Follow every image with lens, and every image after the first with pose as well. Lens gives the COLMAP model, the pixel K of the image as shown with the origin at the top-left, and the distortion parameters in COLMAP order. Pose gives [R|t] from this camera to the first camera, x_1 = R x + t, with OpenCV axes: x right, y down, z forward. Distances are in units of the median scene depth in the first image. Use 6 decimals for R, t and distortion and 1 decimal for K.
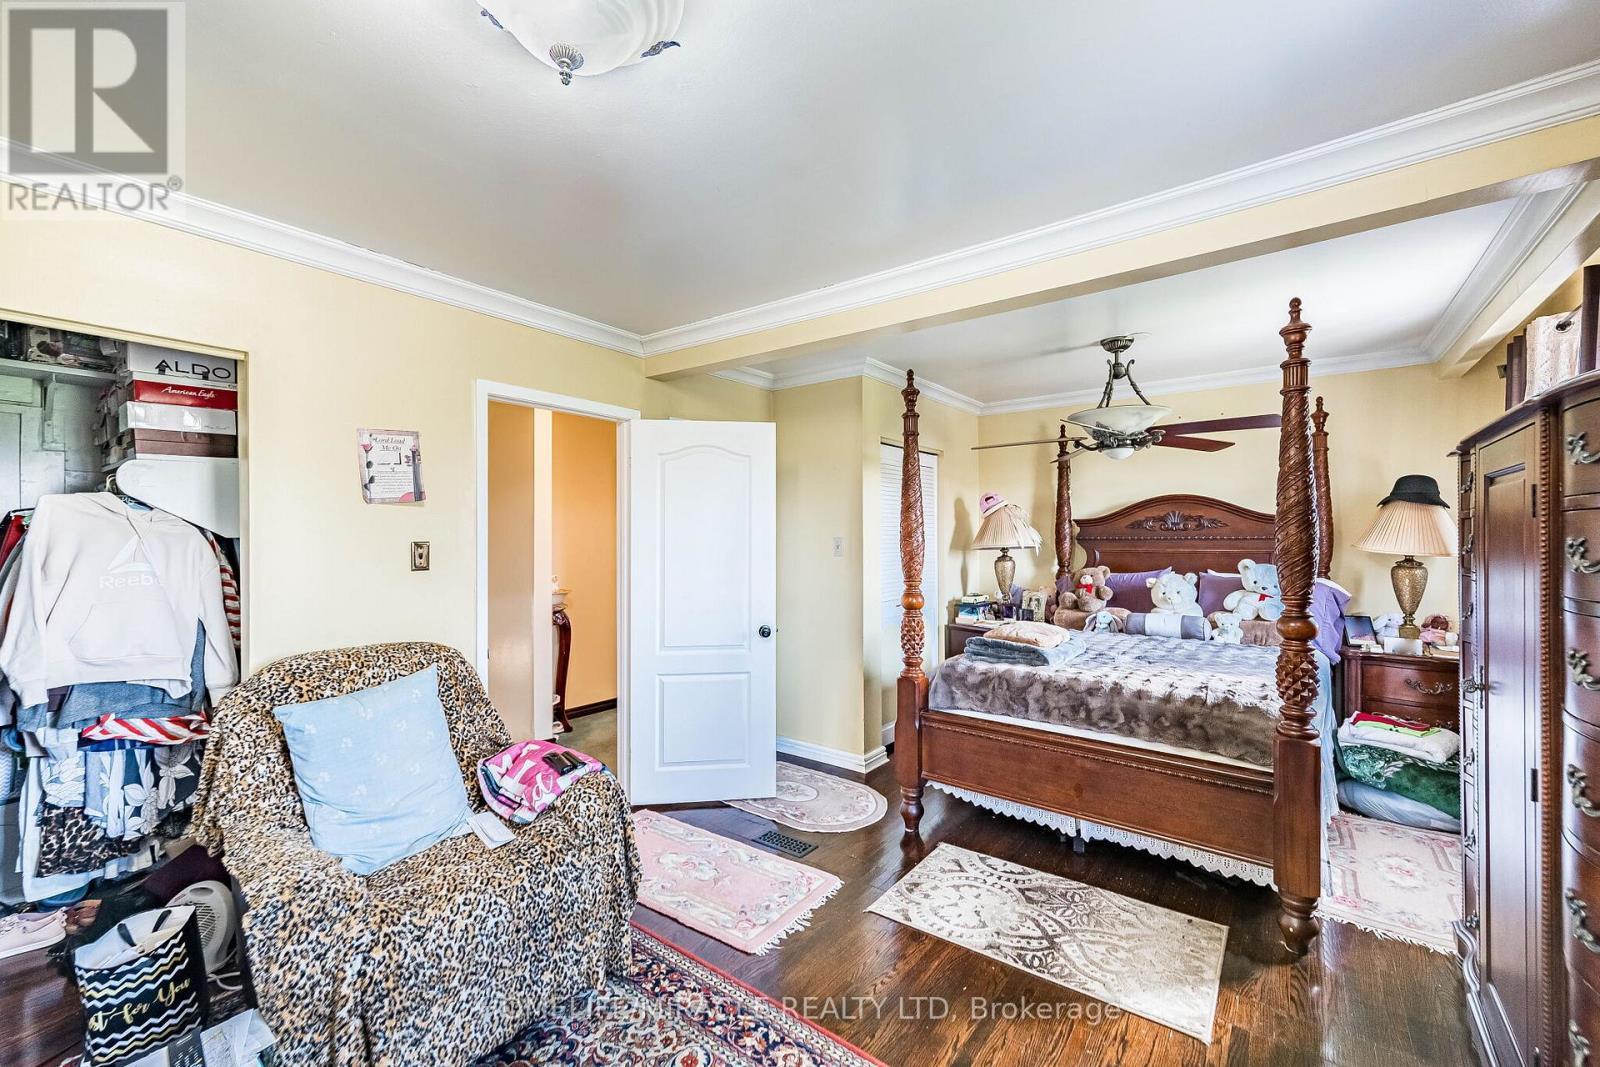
lens RADIAL K [[639.3, 0, 799.4], [0, 639.3, 531.9], [0, 0, 1]] dist [-0.002089, -0.000172]
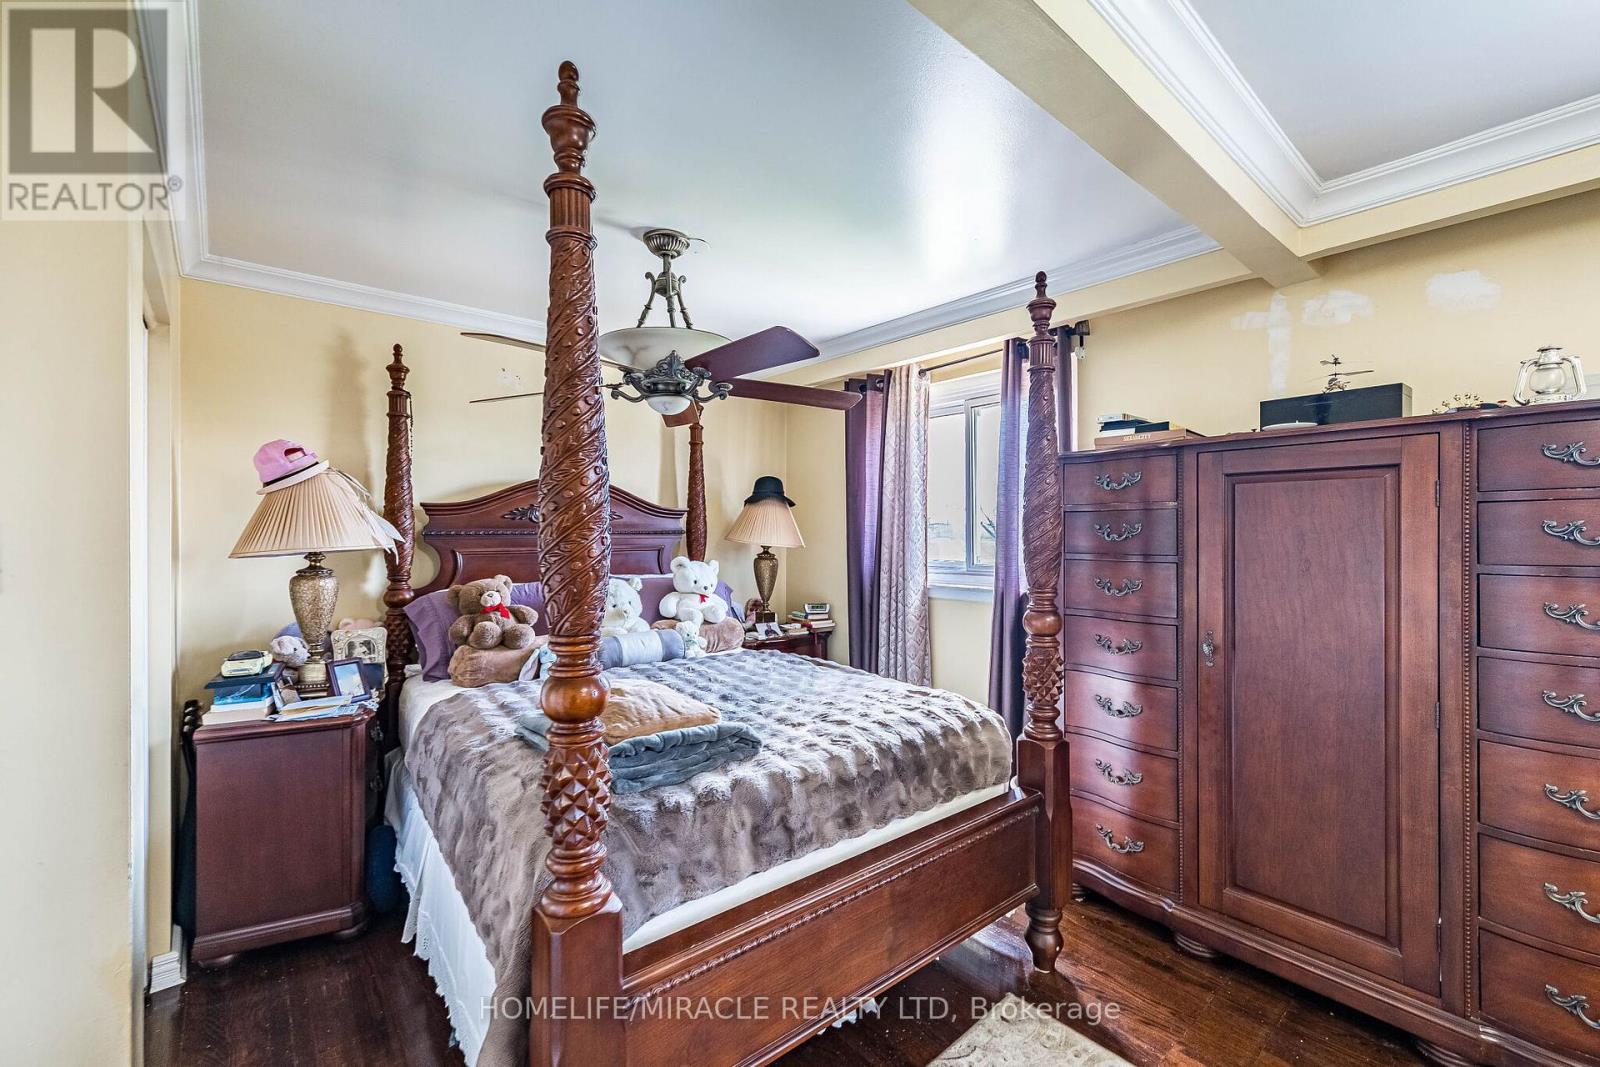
lens RADIAL K [[639.3, 0, 800.2], [0, 639.3, 533.1], [0, 0, 1]] dist [-0.002089, -0.000172]
pose [[0.211245, 0.004004, 0.977425, -0.120833], [-0.001623, 0.999992, -0.003745, 0.013932], [-0.977432, -0.000795, 0.211250, 0.650398]]
